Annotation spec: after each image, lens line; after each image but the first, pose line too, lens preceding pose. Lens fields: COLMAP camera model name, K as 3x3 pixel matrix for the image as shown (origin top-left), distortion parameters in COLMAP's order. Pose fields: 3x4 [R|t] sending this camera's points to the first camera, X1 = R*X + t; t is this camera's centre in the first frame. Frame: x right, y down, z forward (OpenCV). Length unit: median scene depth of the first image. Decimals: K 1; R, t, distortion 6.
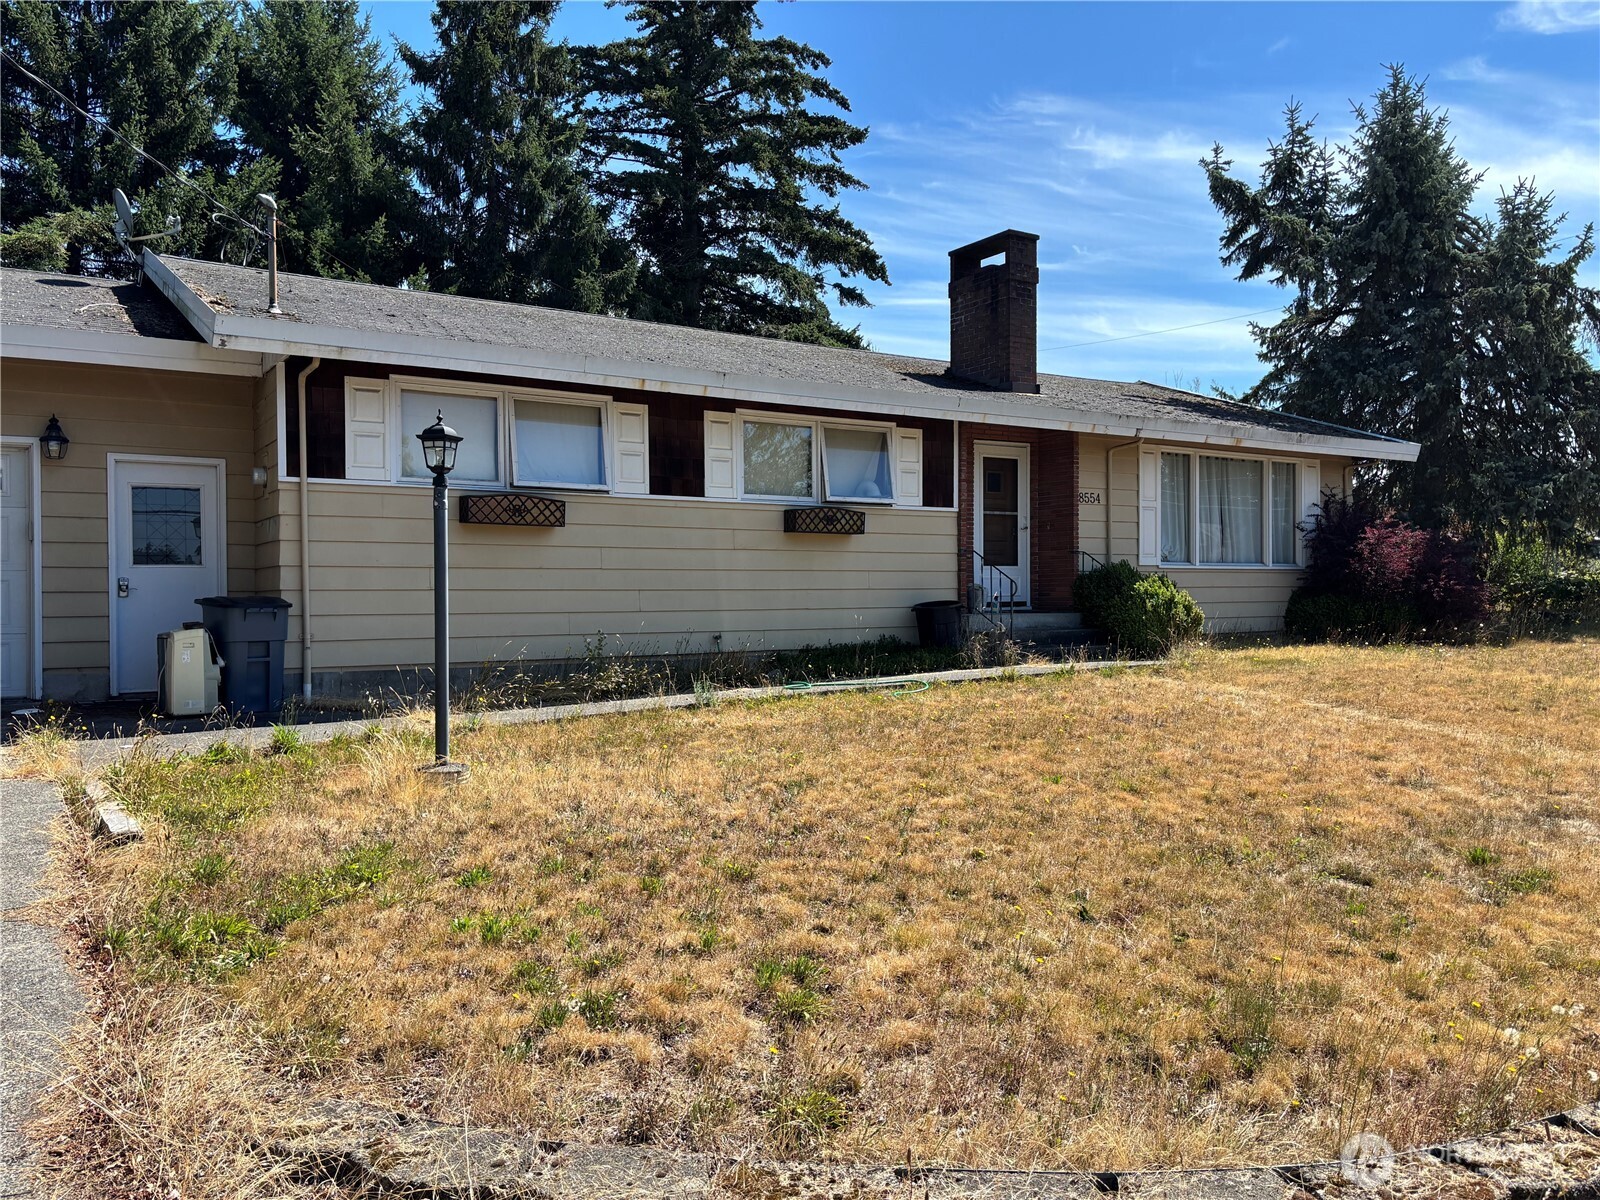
lens RADIAL K [[1233.3, 0, 794.9], [0, 1233.3, 613.7], [0, 0, 1]] dist [0.060402, -0.074231]
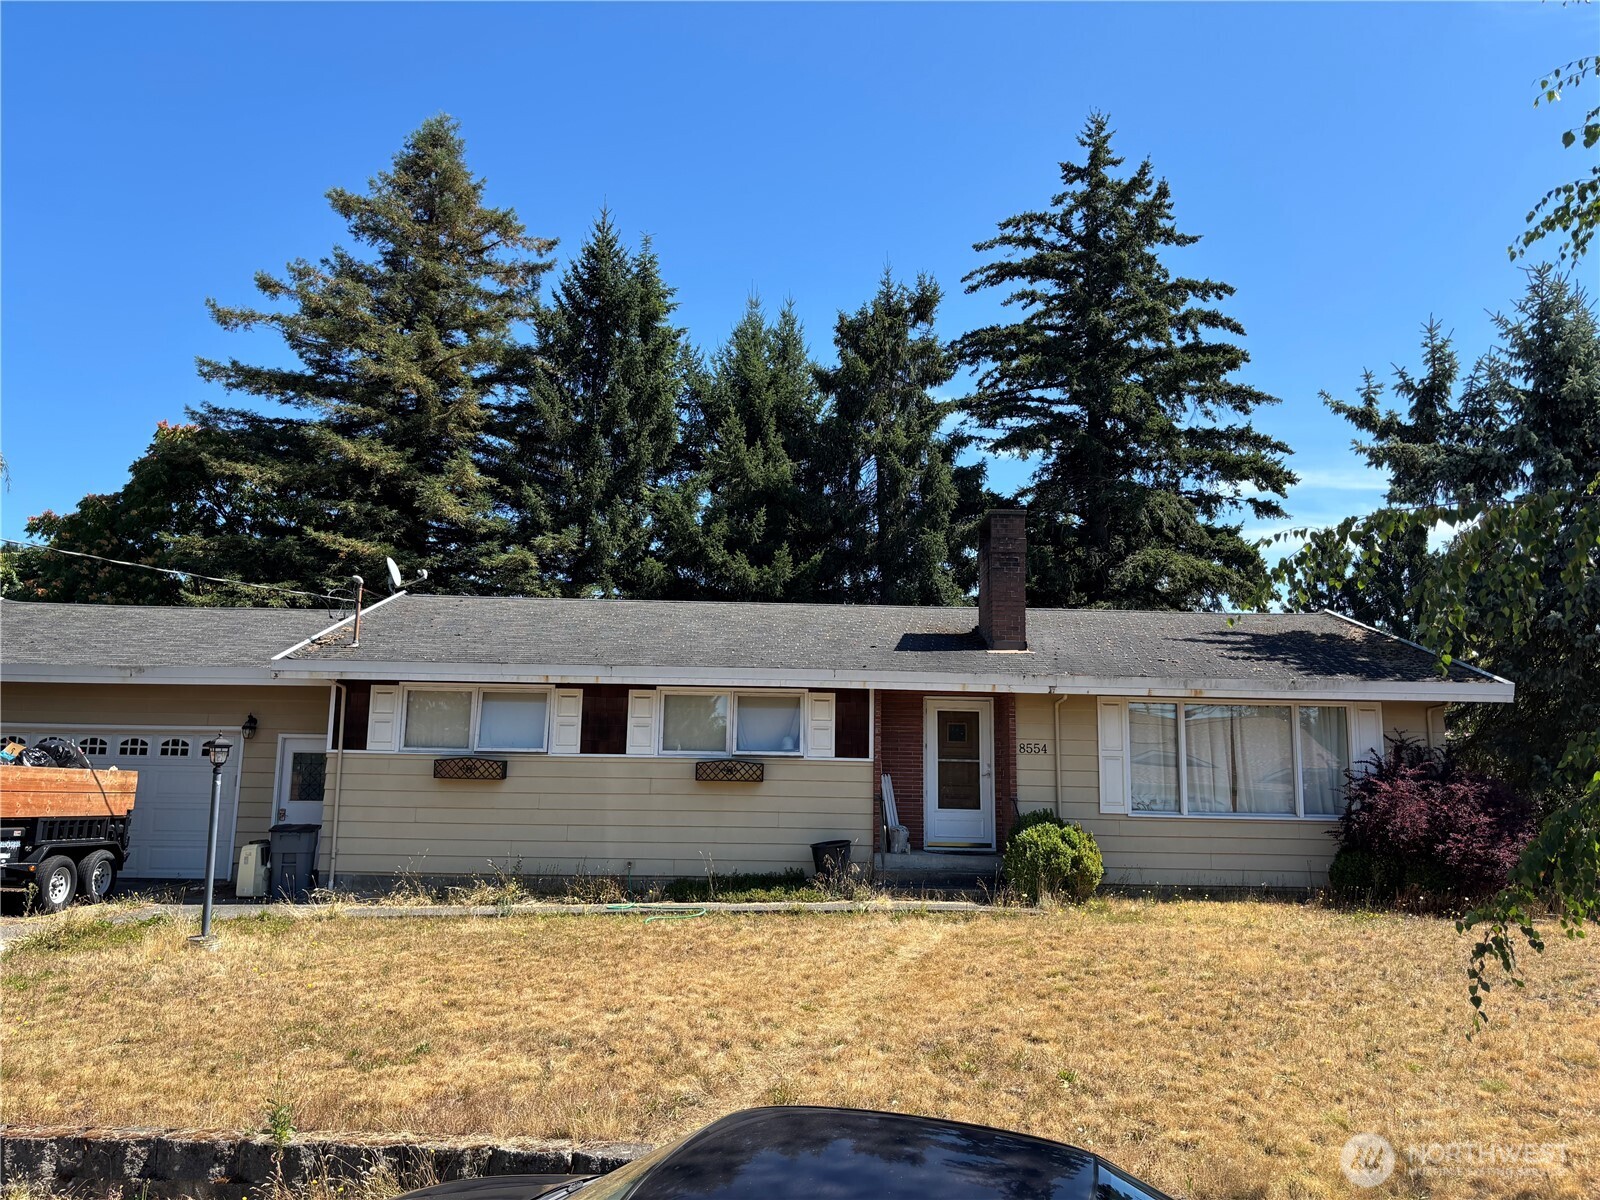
lens RADIAL K [[1248.0, 0, 800.0], [0, 1248.0, 600.0], [0, 0, 1]] dist [0.143357, -0.270357]
pose [[0.836793, -0.059021, -0.544330, 0.772535], [-0.032007, 0.987199, -0.156246, -0.049017], [0.546584, 0.148168, 0.824192, -0.045021]]
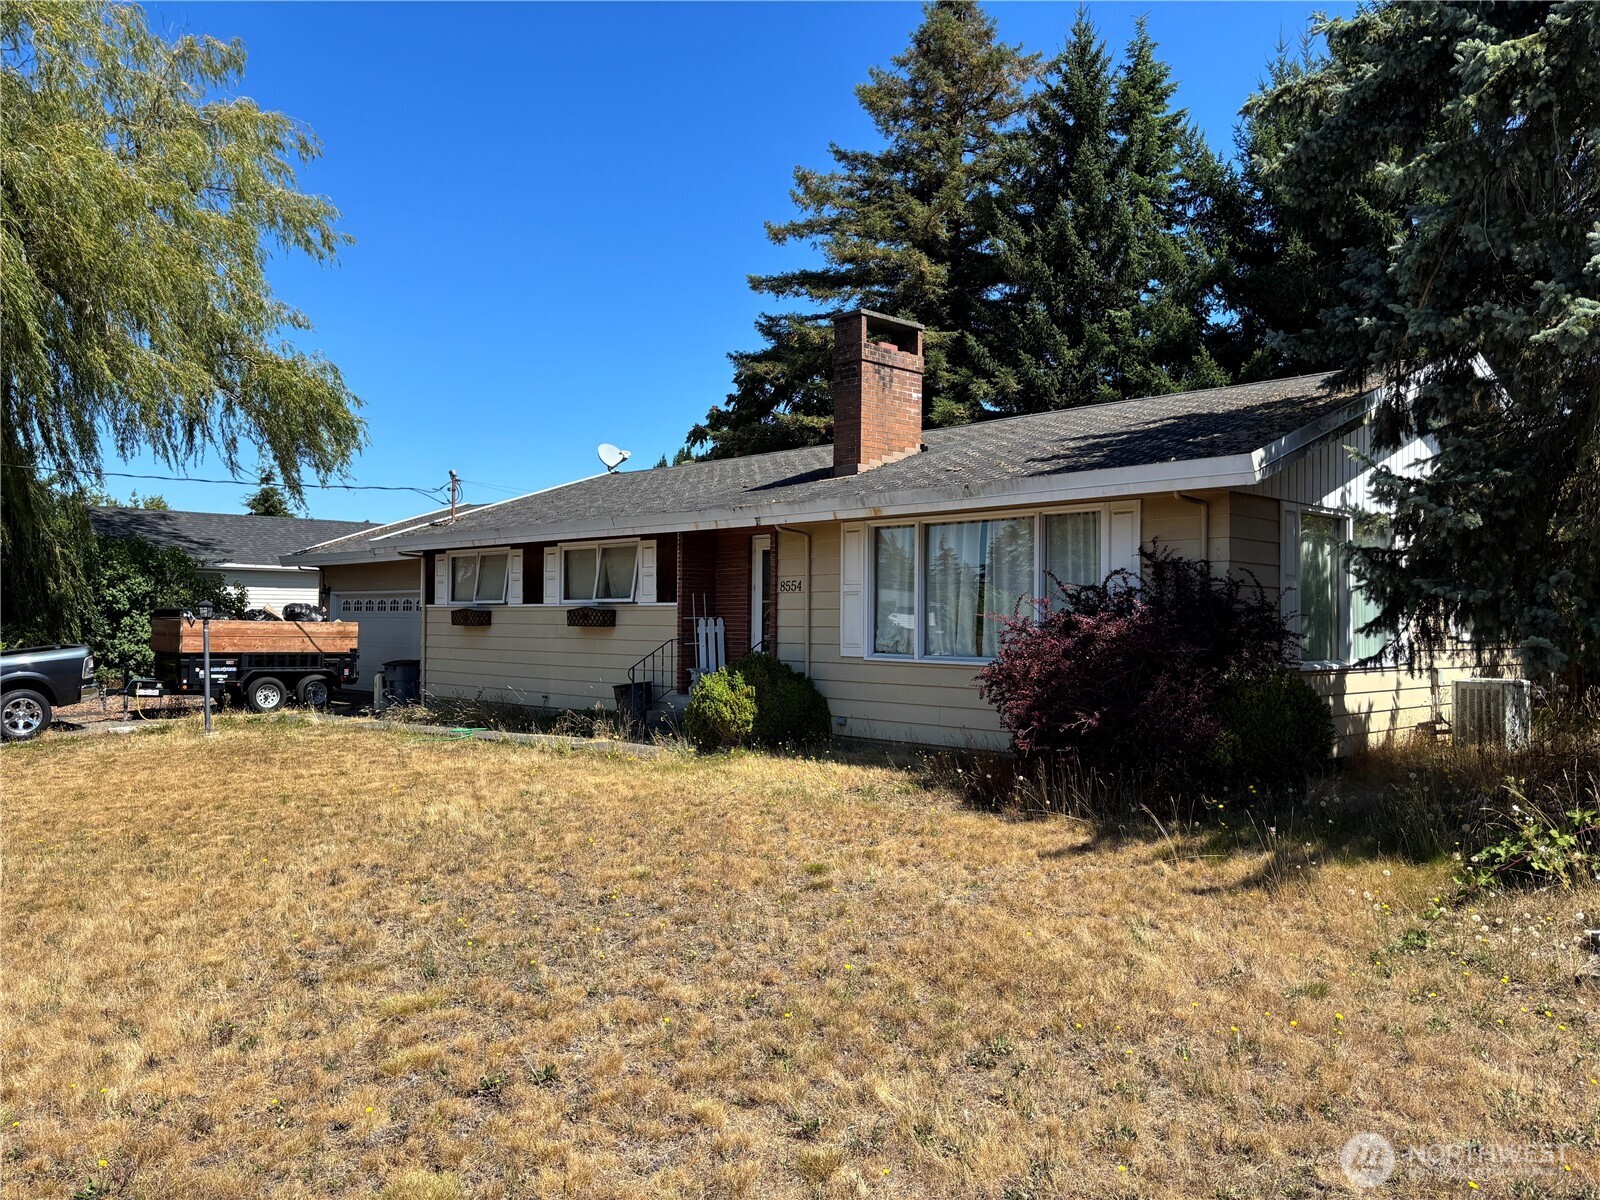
lens RADIAL K [[1233.3, 0, 794.9], [0, 1233.3, 613.7], [0, 0, 1]] dist [0.060402, -0.074231]
pose [[0.180504, 0.002859, -0.983570, 1.367748], [-0.020854, 0.999782, -0.000921, -0.080283], [0.983353, 0.020678, 0.180524, 0.945809]]
